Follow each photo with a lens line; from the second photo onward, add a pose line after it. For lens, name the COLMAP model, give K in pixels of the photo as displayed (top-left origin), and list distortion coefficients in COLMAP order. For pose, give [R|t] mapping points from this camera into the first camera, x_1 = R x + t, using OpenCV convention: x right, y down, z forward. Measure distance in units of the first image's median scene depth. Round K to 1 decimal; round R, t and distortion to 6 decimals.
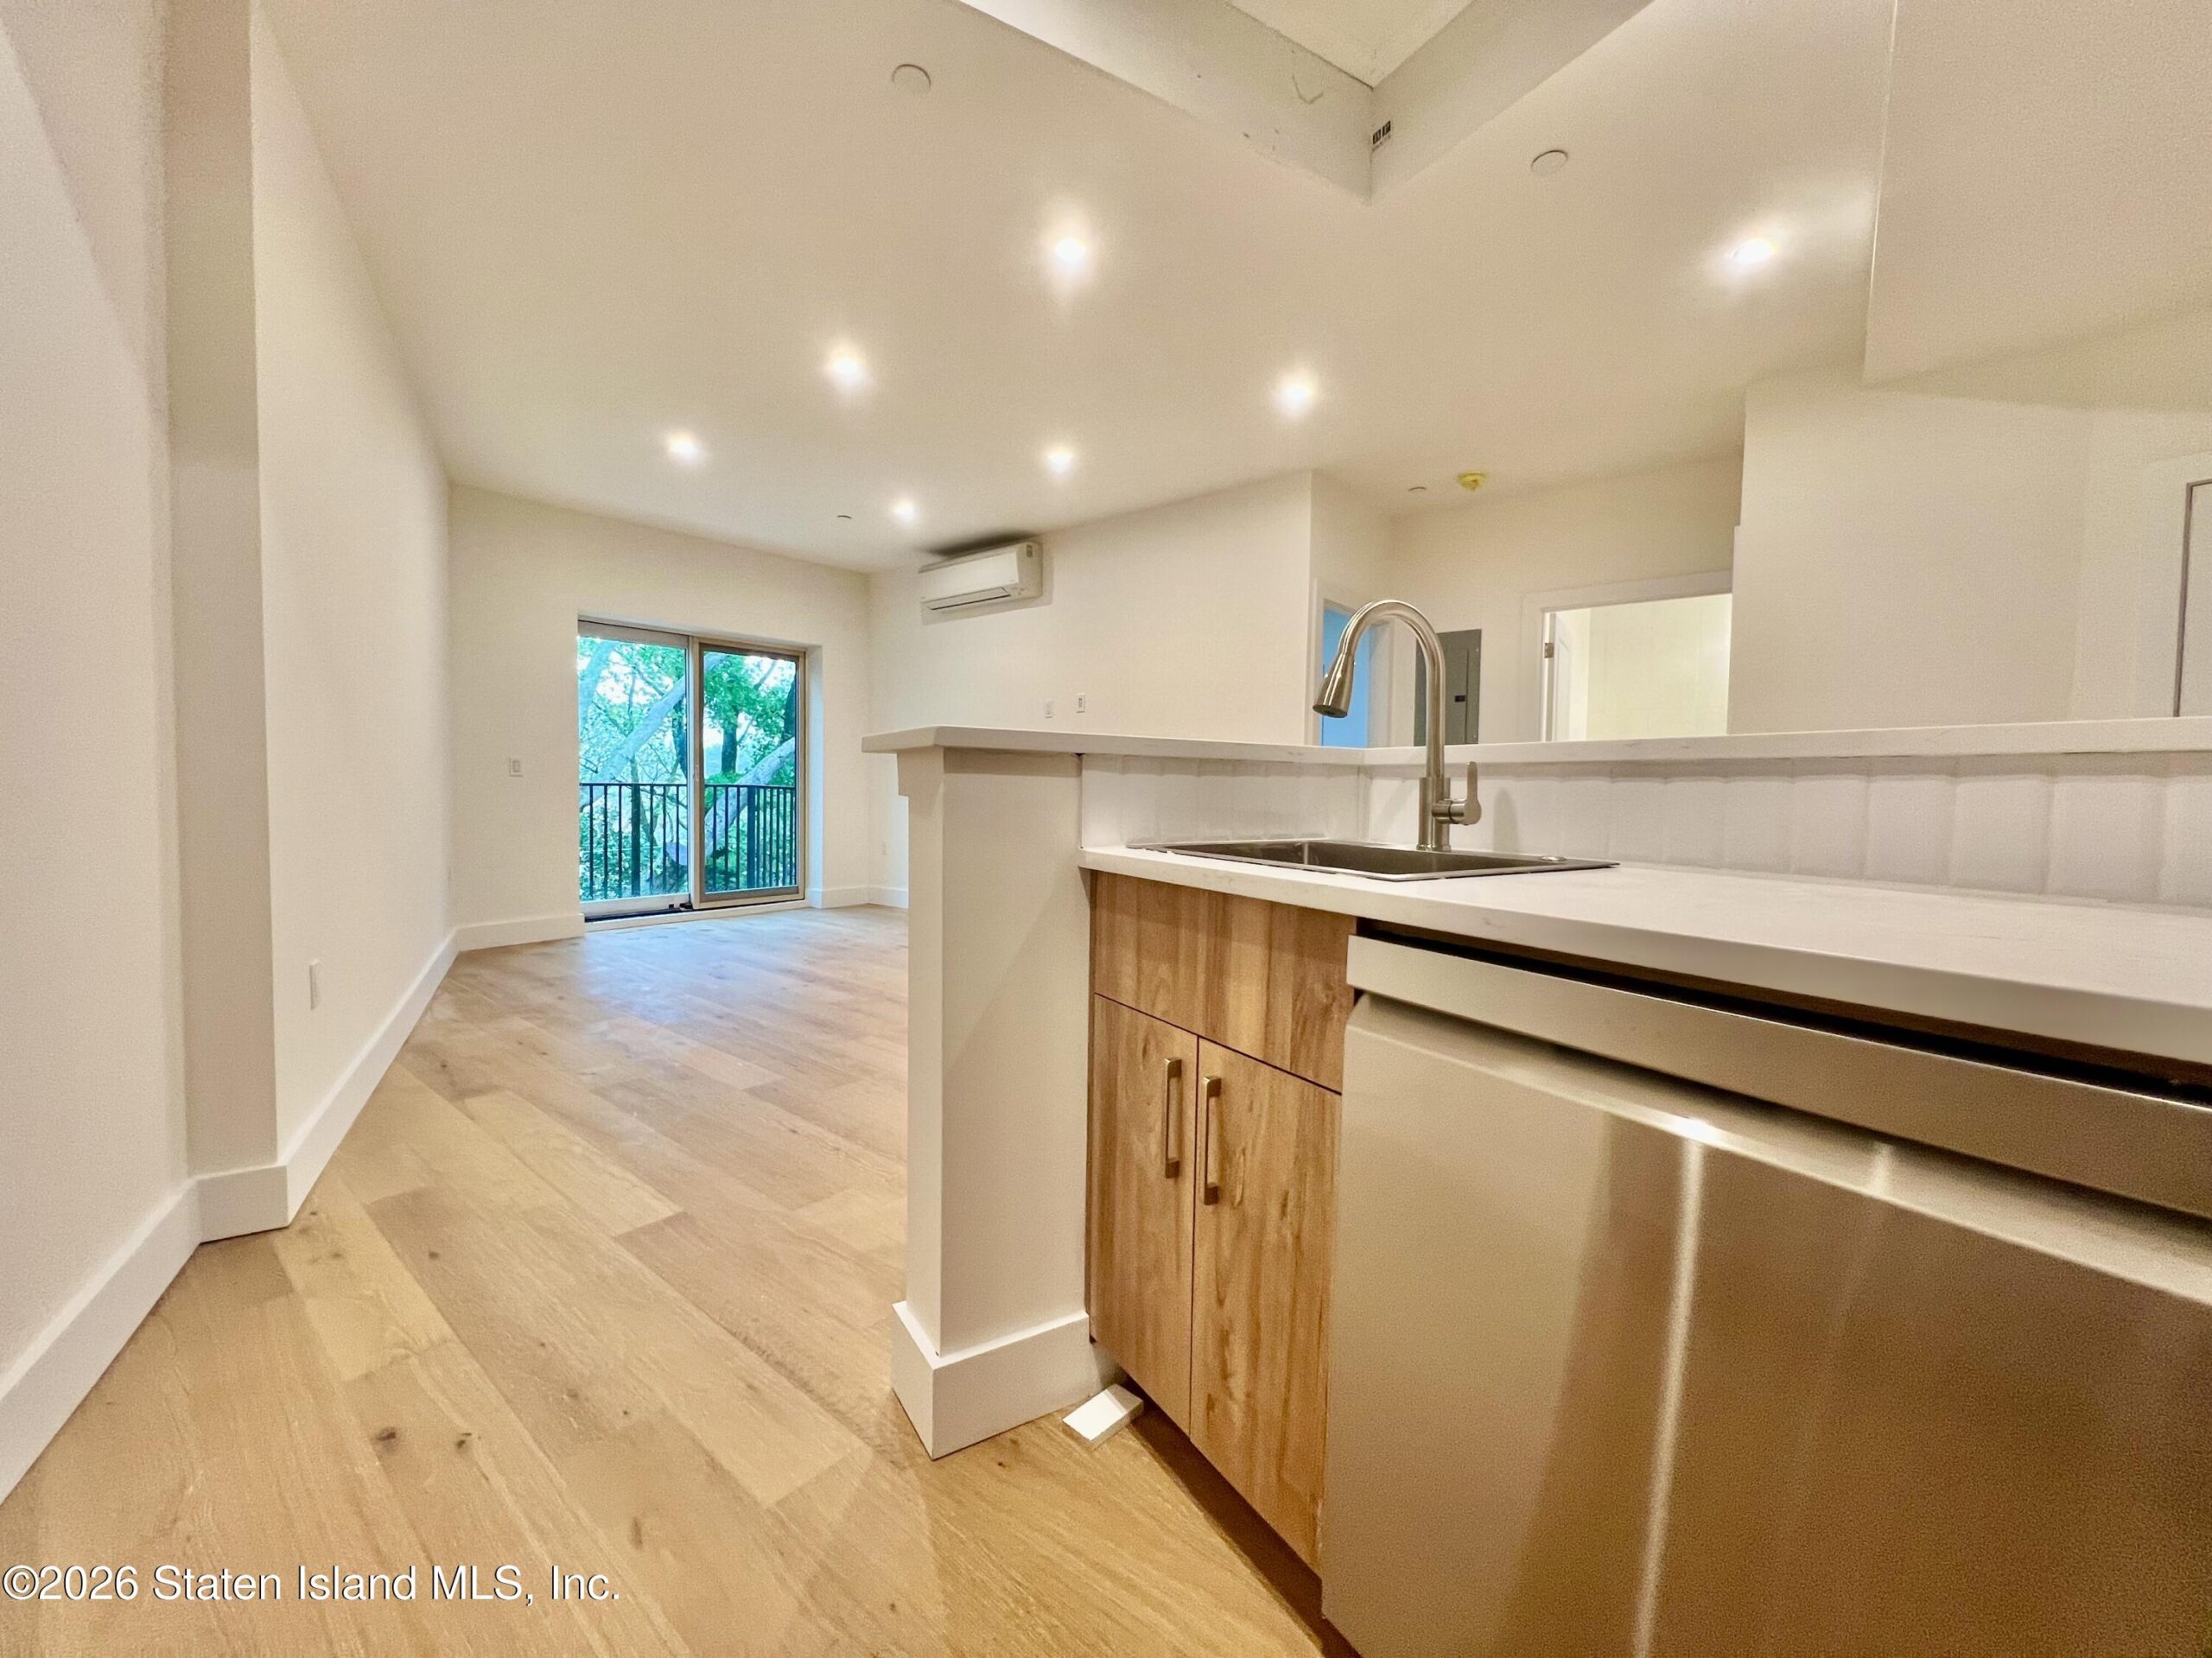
lens RADIAL K [[874.2, 0, 1098.7], [0, 874.2, 815.1], [0, 0, 1]] dist [-0.000810, -0.000073]
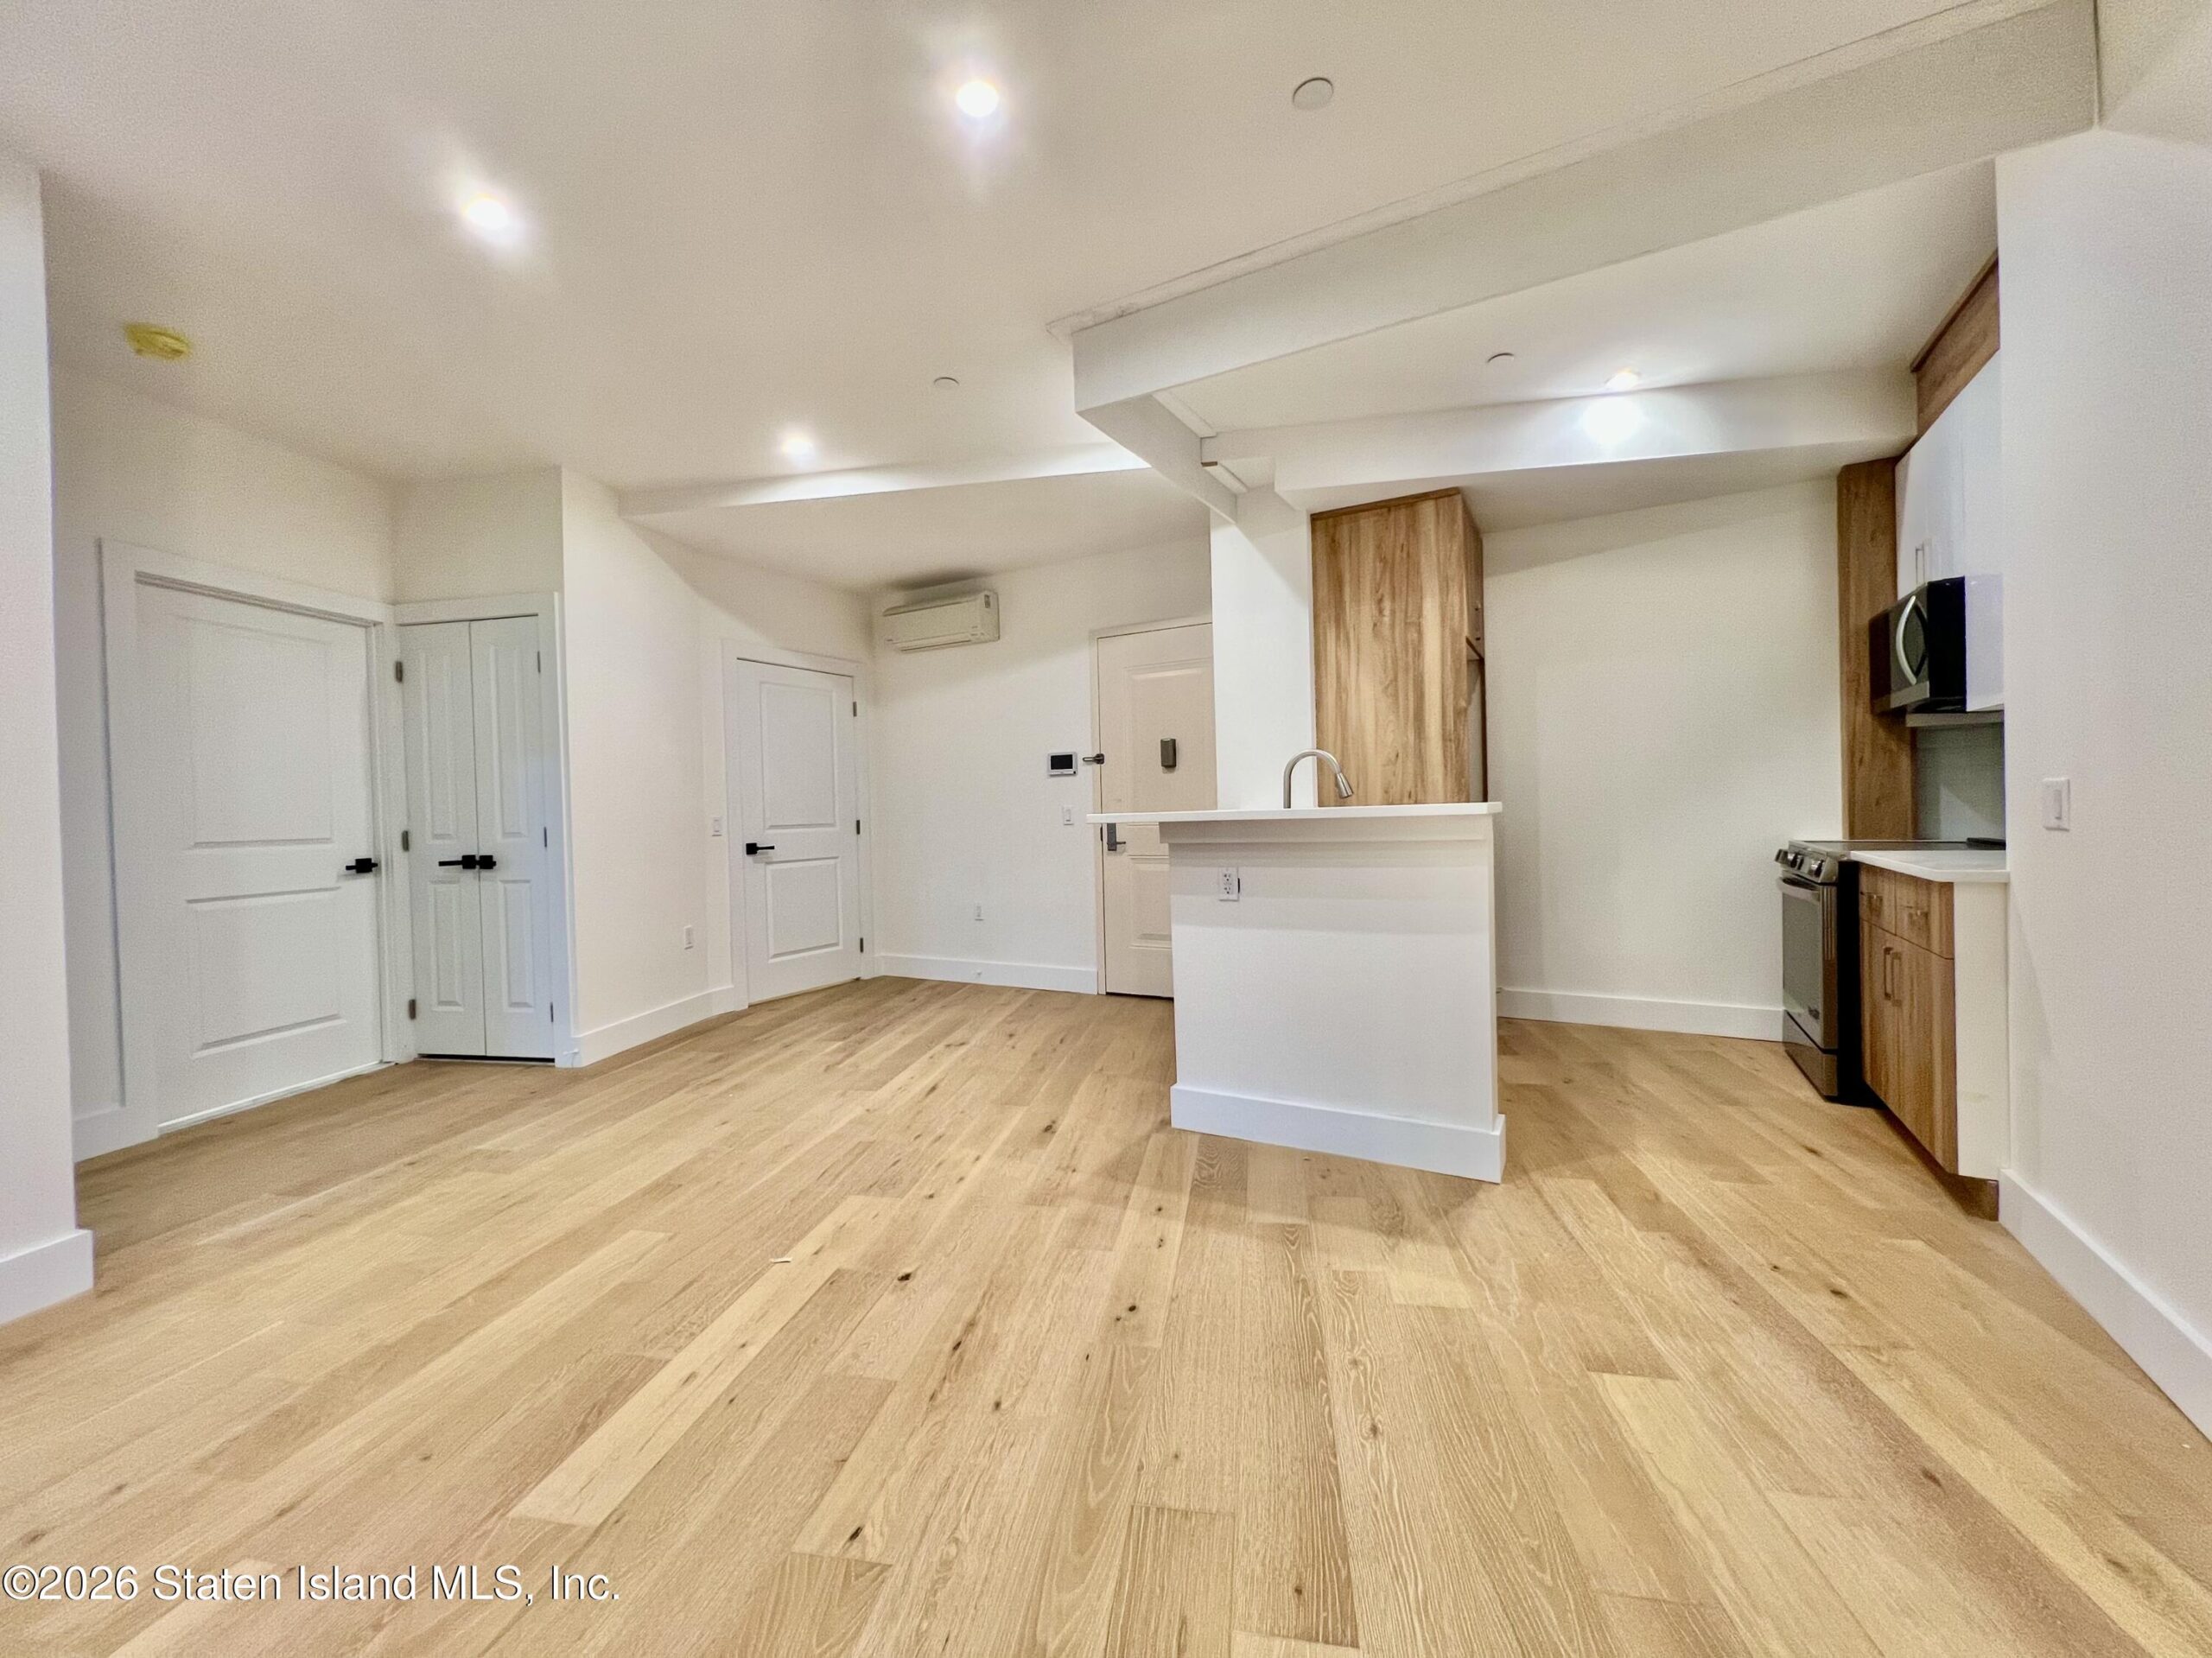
lens RADIAL K [[887.8, 0, 1106.0], [0, 887.8, 829.0], [0, 0, 1]] dist [0.001042, 0.000116]
pose [[-0.492816, -0.017790, 0.869952, -0.380183], [0.052002, 0.997402, 0.049854, -0.044726], [-0.868578, 0.069809, -0.490610, 0.694882]]
